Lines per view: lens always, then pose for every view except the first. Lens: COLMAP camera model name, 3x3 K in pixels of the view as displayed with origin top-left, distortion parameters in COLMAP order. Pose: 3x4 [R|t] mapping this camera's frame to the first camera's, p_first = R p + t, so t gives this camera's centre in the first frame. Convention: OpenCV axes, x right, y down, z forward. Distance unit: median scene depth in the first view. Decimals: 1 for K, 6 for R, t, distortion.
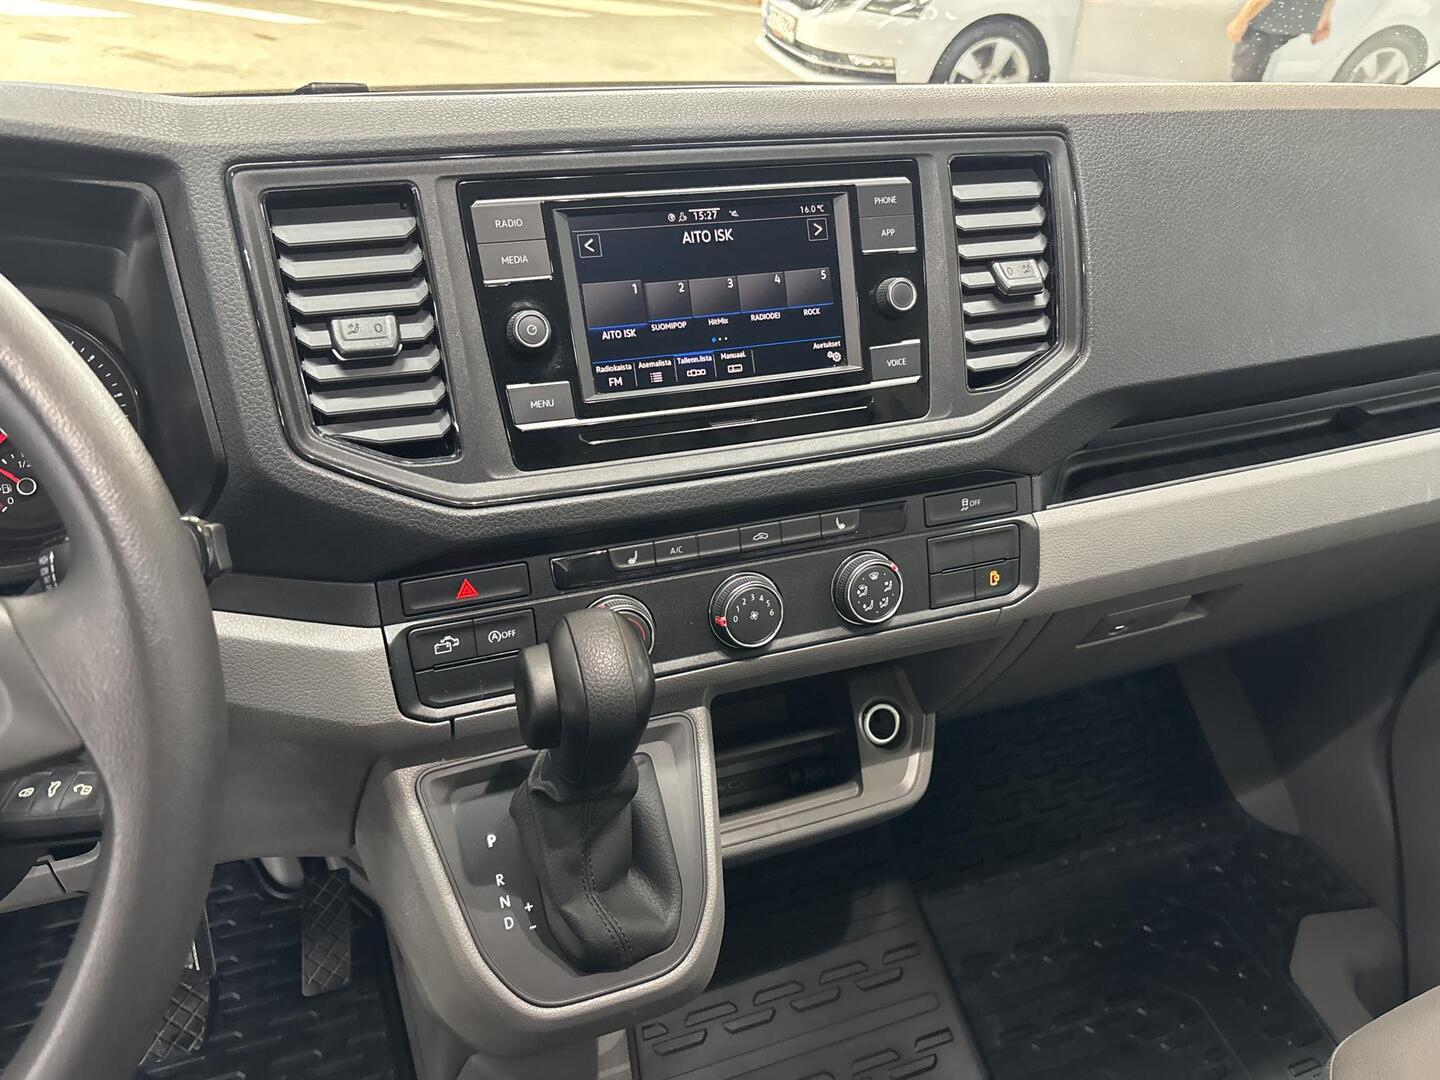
lens RADIAL K [[1160.9, 0, 722.6], [0, 1160.9, 529.2], [0, 0, 1]] dist [0.018583, -0.055073]
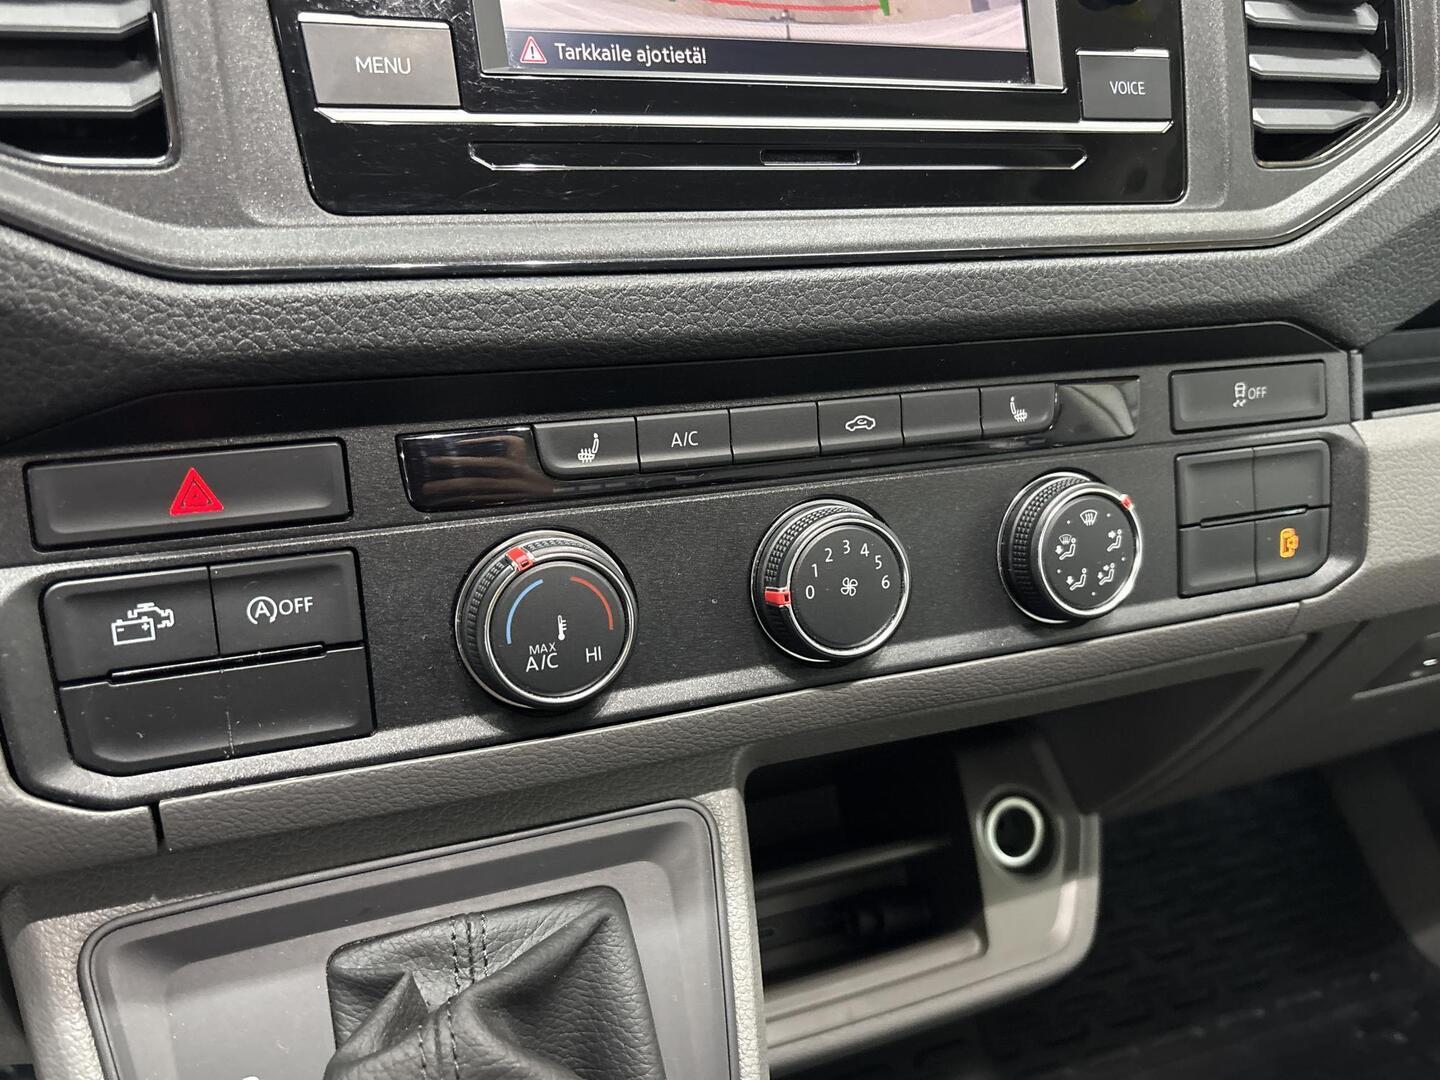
lens RADIAL K [[1160.9, 0, 714.2], [0, 1160.9, 540.7], [0, 0, 1]] dist [0.018583, -0.055073]
pose [[0.999900, 0.009326, 0.010646, -0.031595], [-0.008377, 0.996268, -0.085907, 0.095715], [-0.011407, 0.085810, 0.996246, 0.528466]]
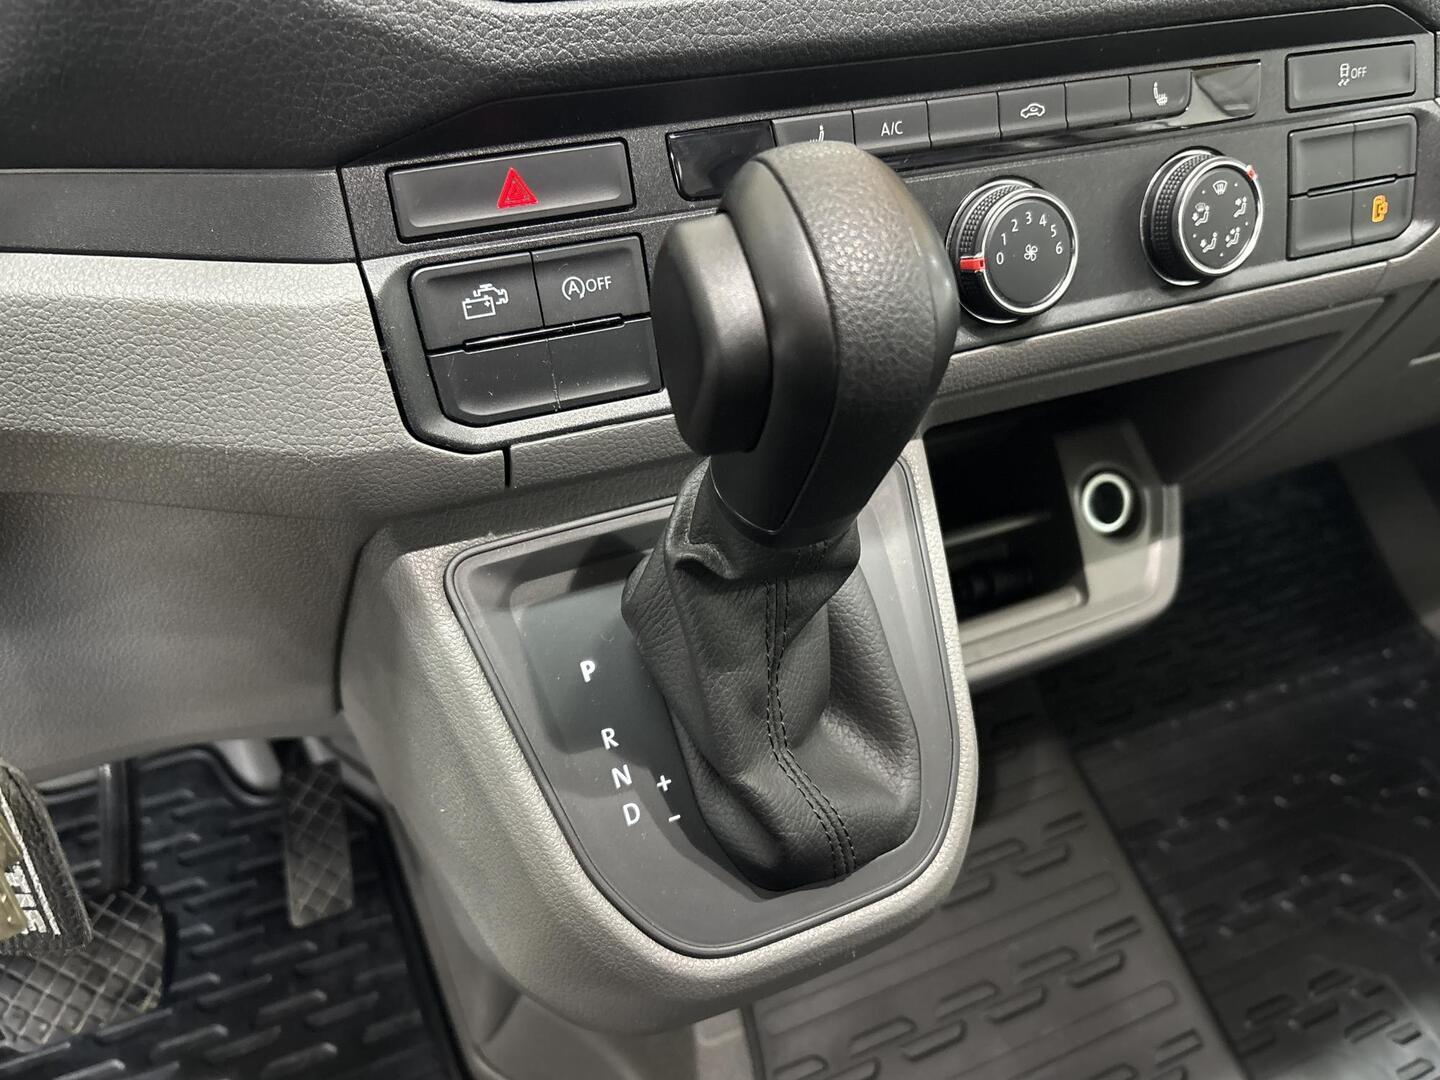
lens RADIAL K [[1160.9, 0, 713.0], [0, 1160.9, 533.7], [0, 0, 1]] dist [0.018583, -0.055073]
pose [[0.998552, -0.052330, 0.012454, -0.136282], [0.050915, 0.994172, 0.095023, 0.146082], [-0.017354, -0.094251, 0.995397, 0.432823]]
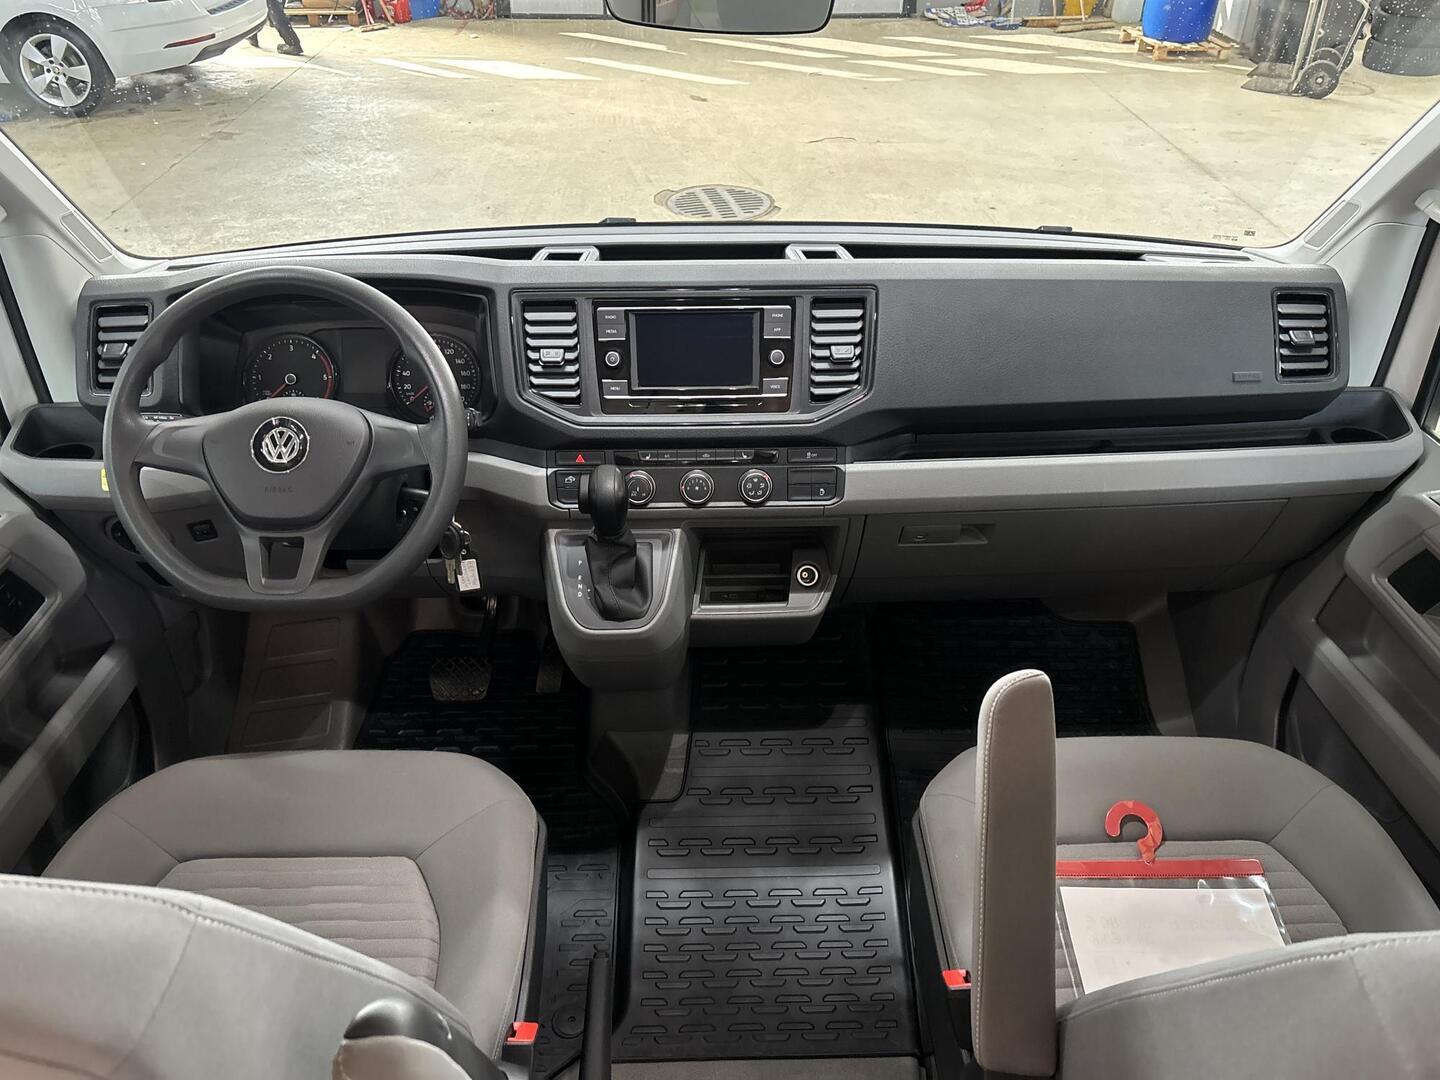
lens RADIAL K [[1160.9, 0, 717.1], [0, 1160.9, 545.8], [0, 0, 1]] dist [0.018583, -0.055073]
pose [[0.933952, 0.135543, -0.330698, 0.844884], [-0.137902, 0.990309, 0.016438, 0.143758], [0.329721, 0.030251, 0.943594, -1.175817]]
